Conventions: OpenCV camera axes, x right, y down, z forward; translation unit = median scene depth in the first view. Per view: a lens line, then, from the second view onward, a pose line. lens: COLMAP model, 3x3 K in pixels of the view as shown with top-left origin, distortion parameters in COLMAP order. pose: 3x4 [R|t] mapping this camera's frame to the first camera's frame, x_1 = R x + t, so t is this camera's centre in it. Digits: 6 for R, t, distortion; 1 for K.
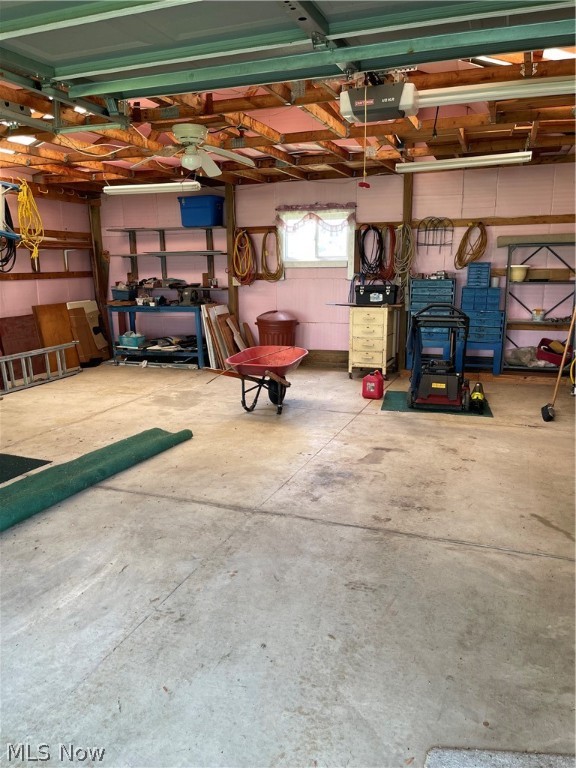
lens RADIAL K [[578.7, 0, 281.6], [0, 578.7, 381.1], [0, 0, 1]] dist [0.083128, -0.095449]
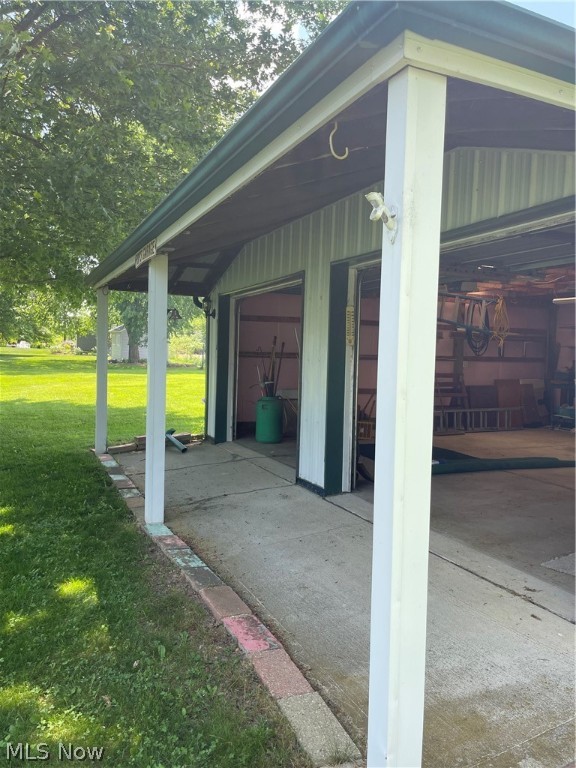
lens RADIAL K [[578.7, 0, 281.6], [0, 578.7, 381.1], [0, 0, 1]] dist [0.083128, -0.095449]
pose [[0.705658, 0.066399, -0.705434, 0.218555], [-0.176919, 0.980576, -0.084679, 0.090241], [0.686109, 0.184559, 0.703699, -0.369564]]
